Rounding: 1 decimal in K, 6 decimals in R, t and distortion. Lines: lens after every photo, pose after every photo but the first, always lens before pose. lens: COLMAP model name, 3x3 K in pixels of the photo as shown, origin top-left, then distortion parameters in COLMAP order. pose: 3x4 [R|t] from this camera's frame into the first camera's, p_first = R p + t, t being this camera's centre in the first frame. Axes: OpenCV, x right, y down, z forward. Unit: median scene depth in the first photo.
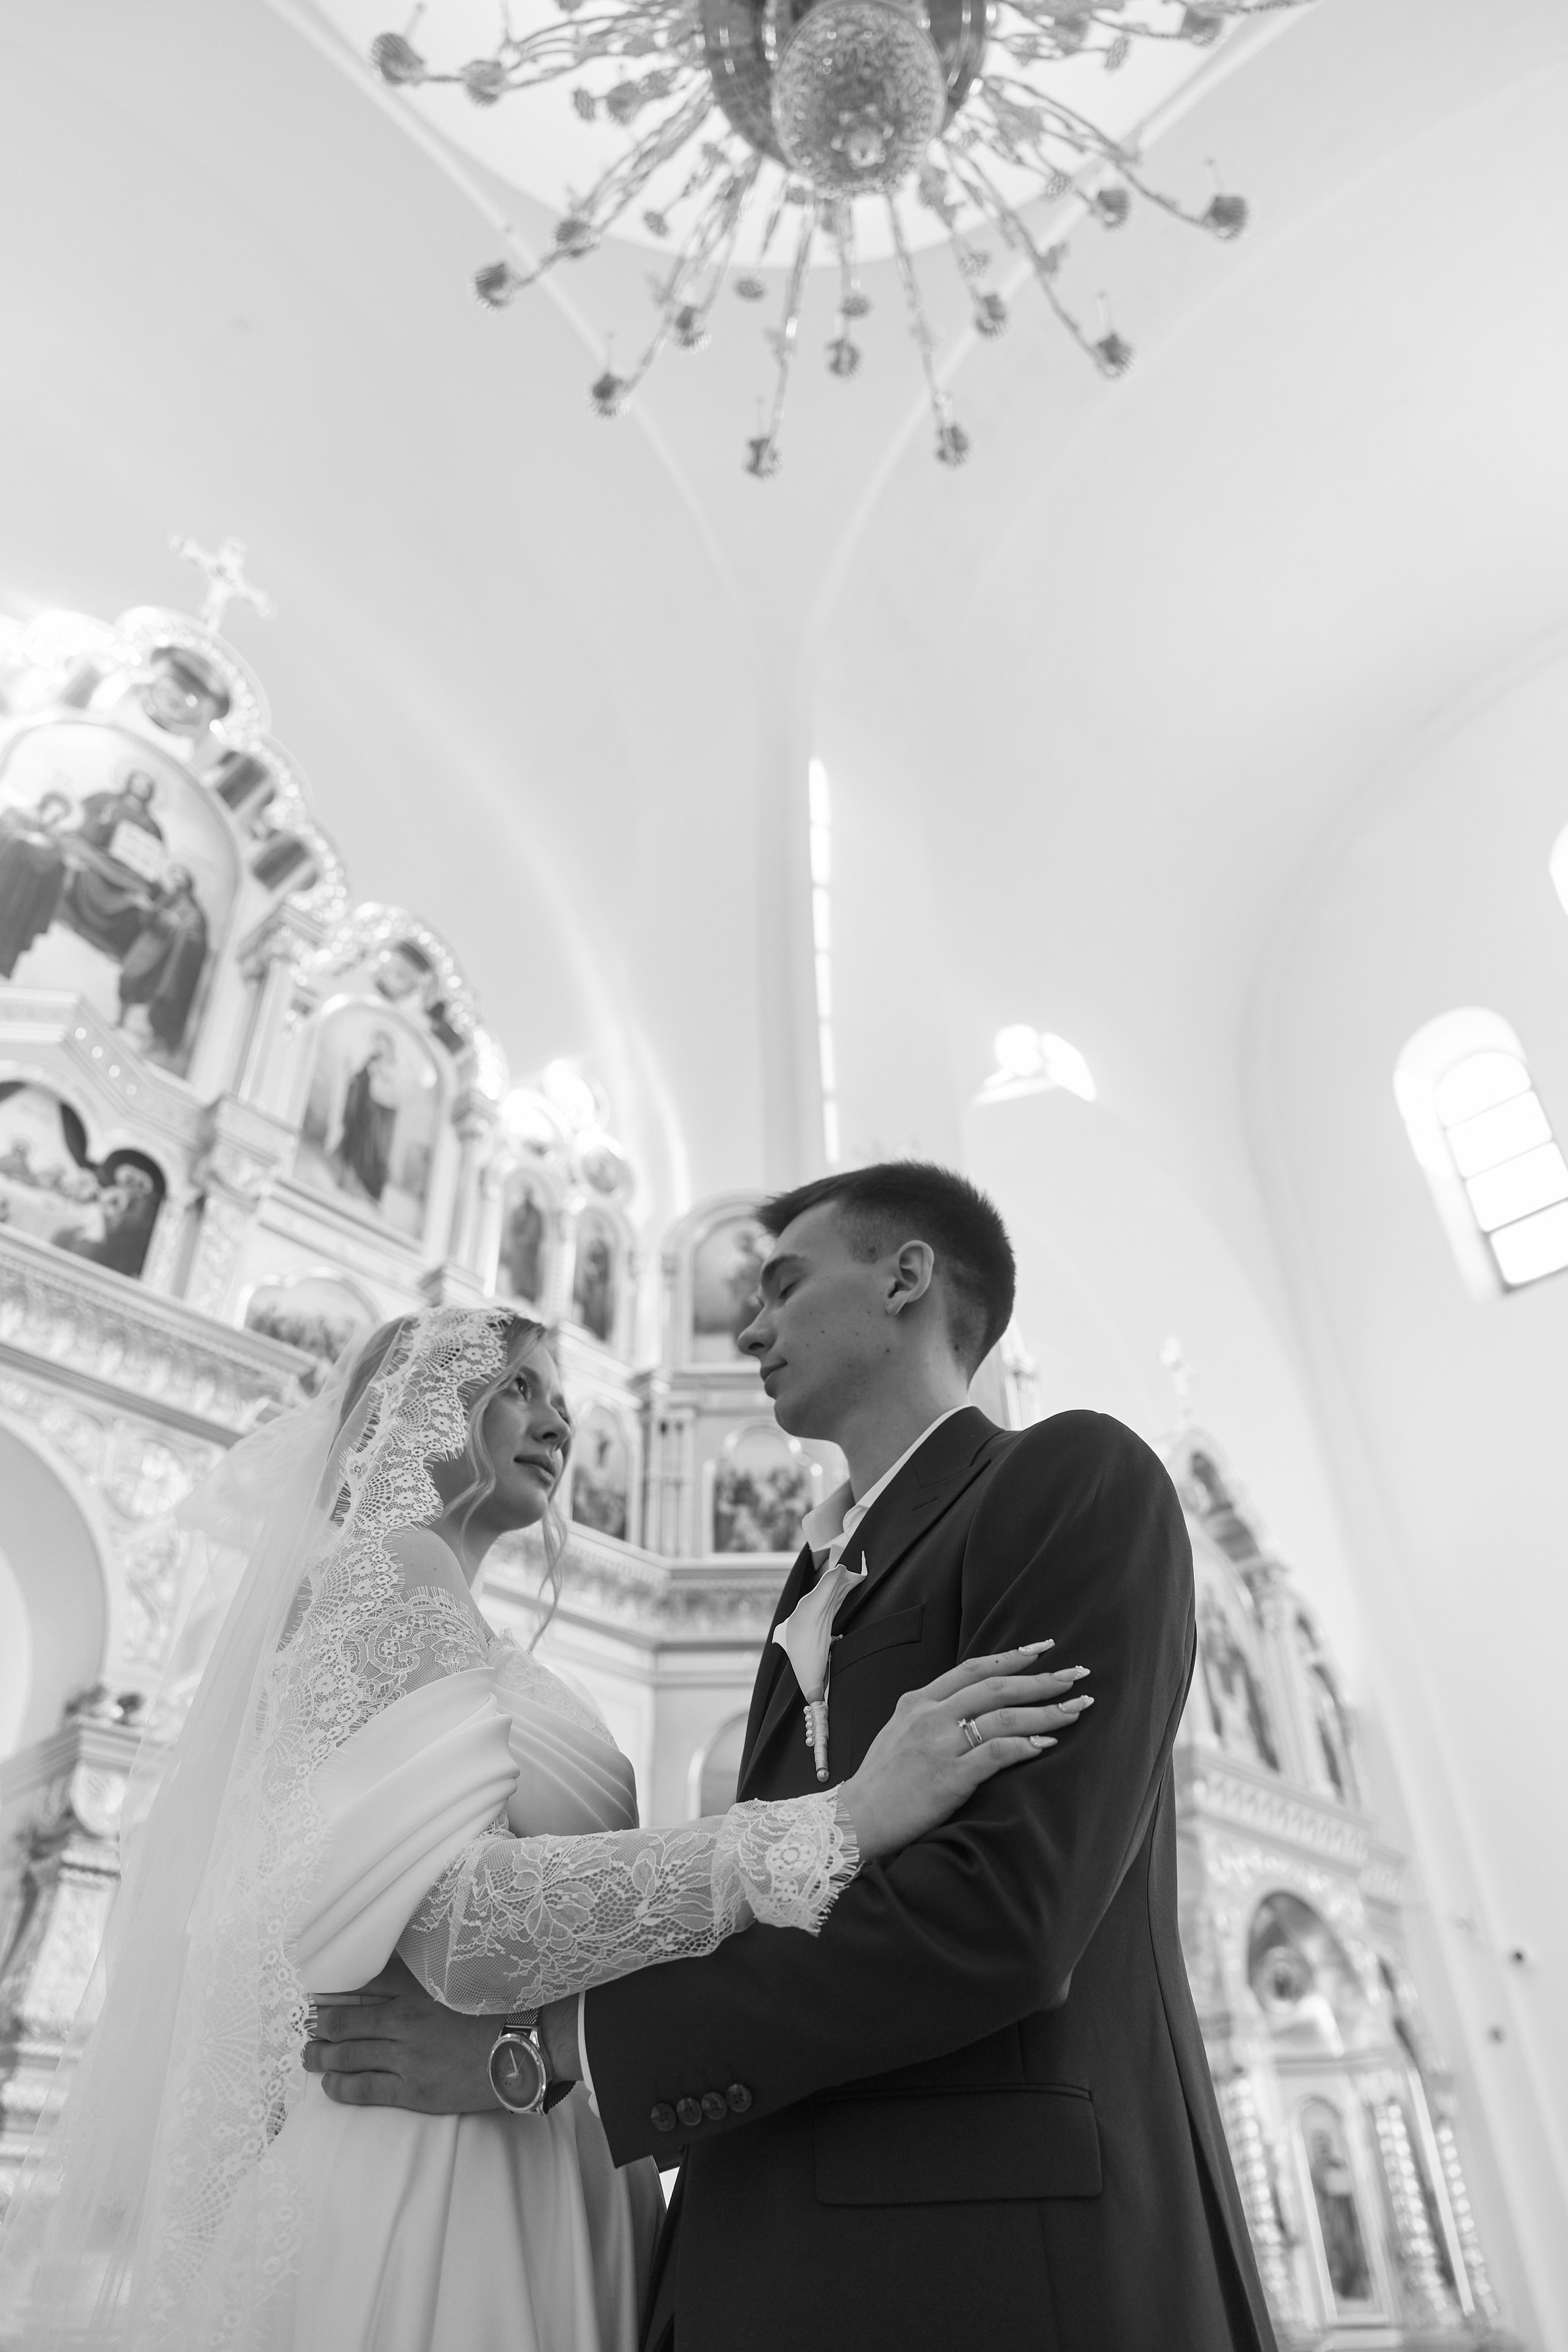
lens RADIAL K [[1605.8, 0, 801.5], [0, 1605.8, 1181.0], [0, 0, 1]] dist [0.001275, 0.000872]
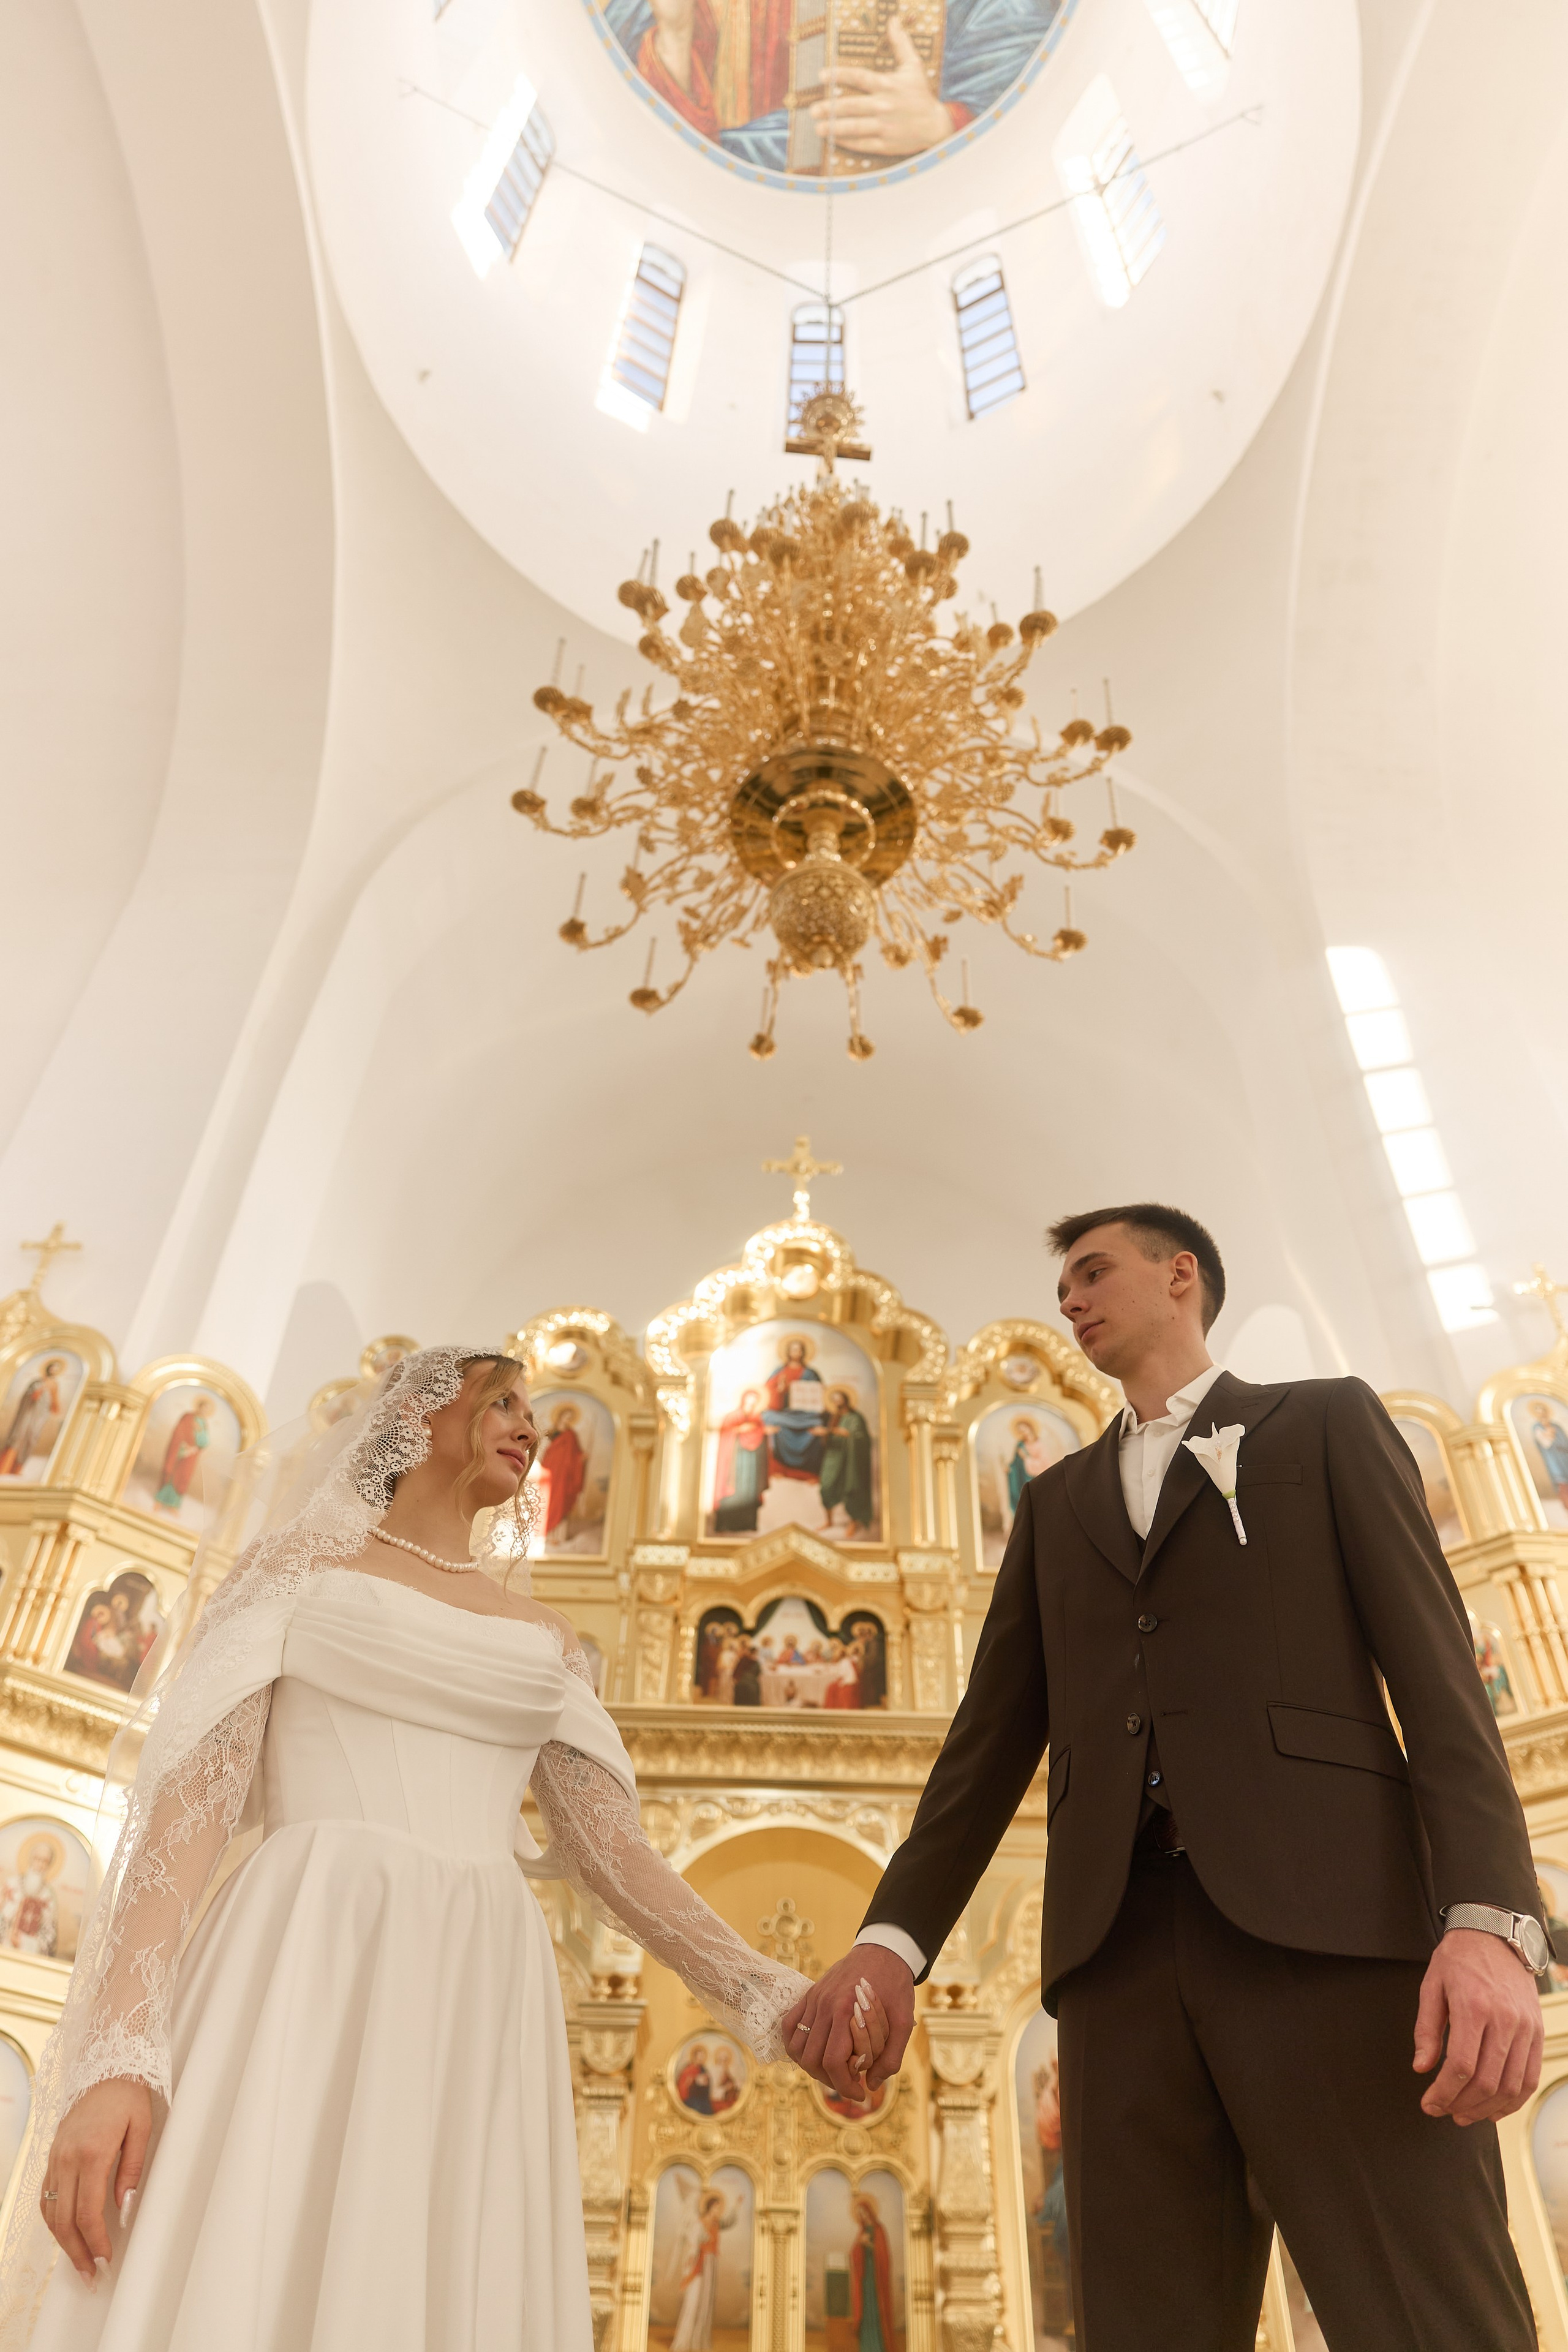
lens RADIAL K [[1605.8, 0, 784.0], [0, 1605.8, 1181.8], [0, 0, 1]] dist [0.001275, 0.000872]
pose [[0.696479, -0.453286, -0.556281, 0.487381], [0.406520, 0.888065, -0.214667, -0.070854], [0.591319, -0.076628, 0.802789, -0.192789]]
